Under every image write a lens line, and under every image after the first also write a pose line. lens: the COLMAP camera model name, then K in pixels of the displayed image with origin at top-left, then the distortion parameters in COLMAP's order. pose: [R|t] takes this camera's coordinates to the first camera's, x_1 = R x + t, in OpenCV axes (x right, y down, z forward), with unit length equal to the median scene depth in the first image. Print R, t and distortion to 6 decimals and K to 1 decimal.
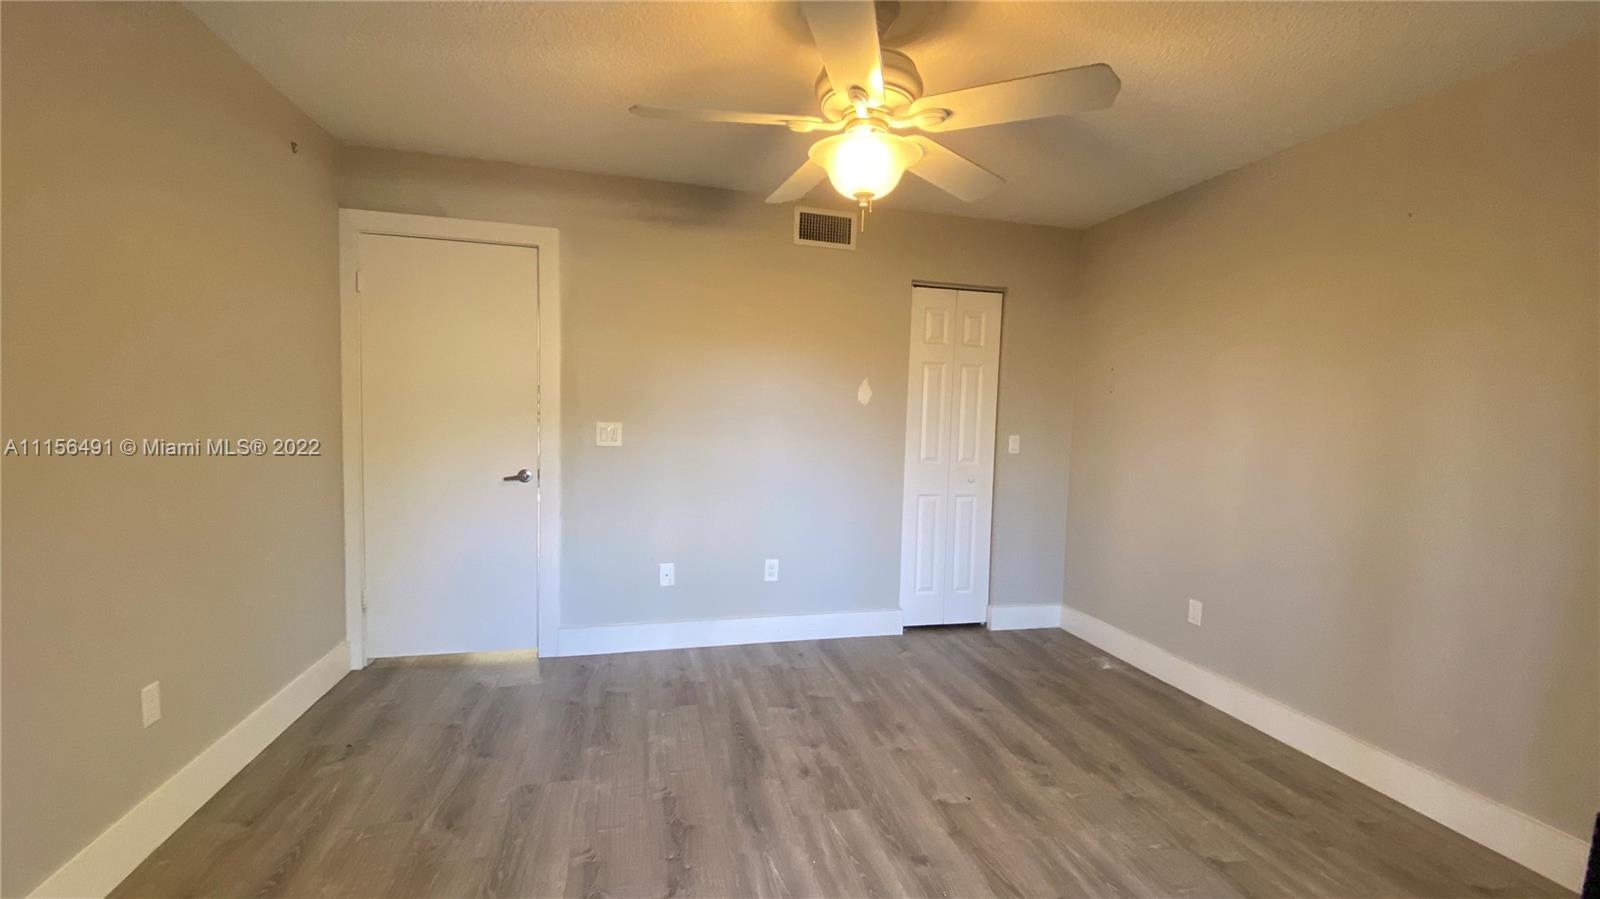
lens RADIAL K [[647.4, 0, 811.9], [0, 647.4, 452.7], [0, 0, 1]] dist [0.046059, -0.037853]
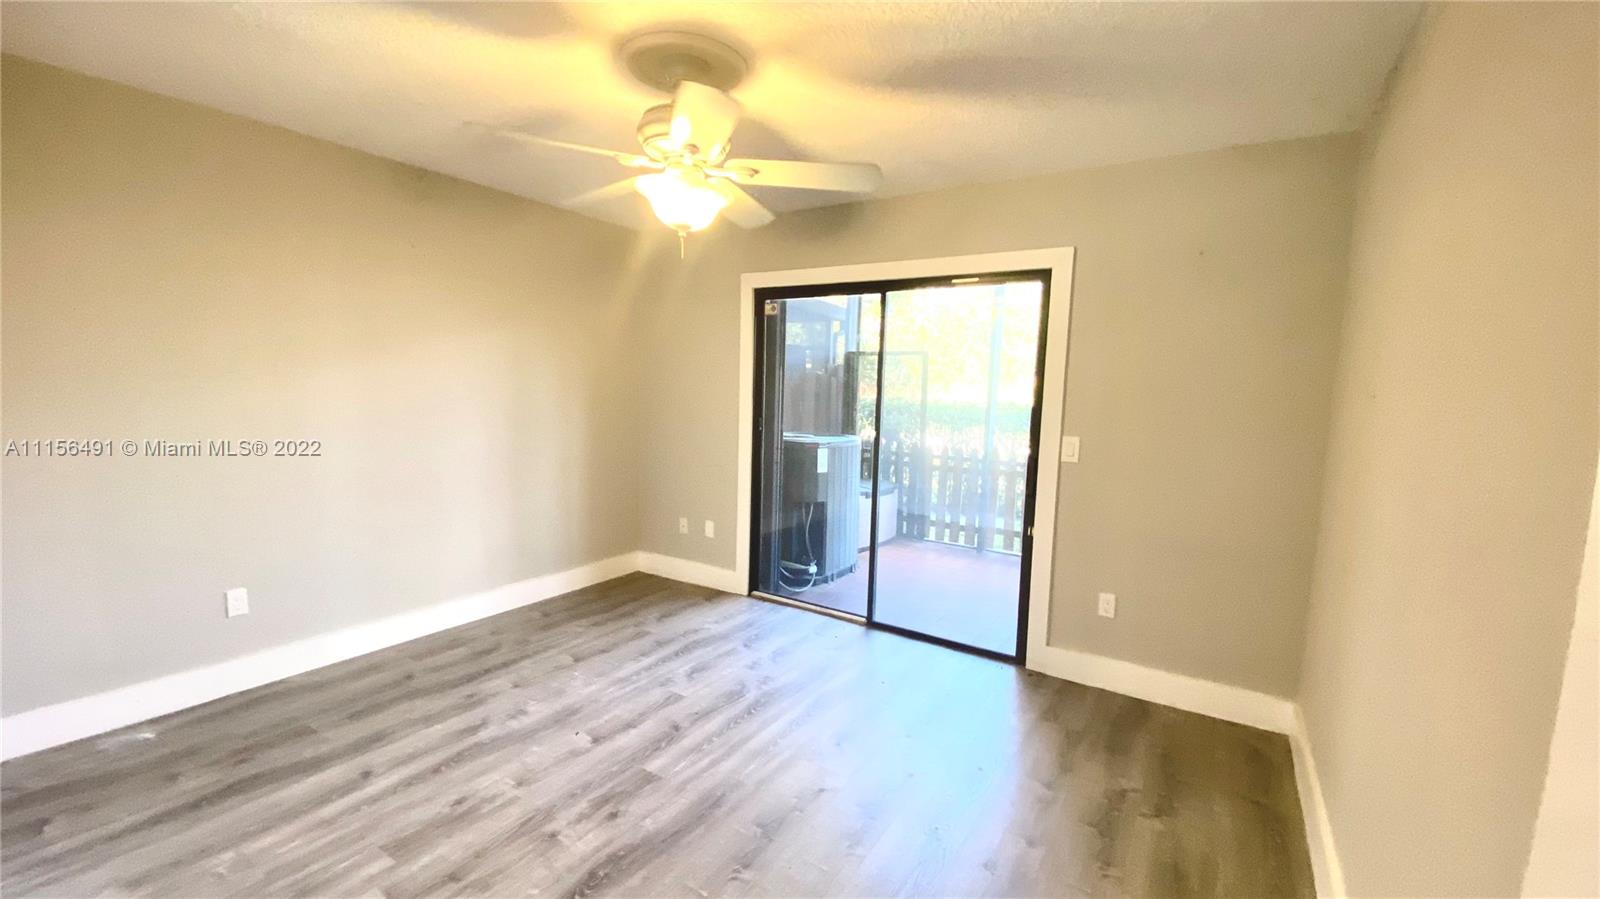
lens RADIAL K [[647.4, 0, 811.9], [0, 647.4, 452.7], [0, 0, 1]] dist [0.046059, -0.037853]
pose [[-0.681441, -0.126866, 0.720793, -0.752606], [-0.005624, 0.985740, 0.168182, -0.151604], [-0.731851, 0.110553, -0.672437, 1.296440]]
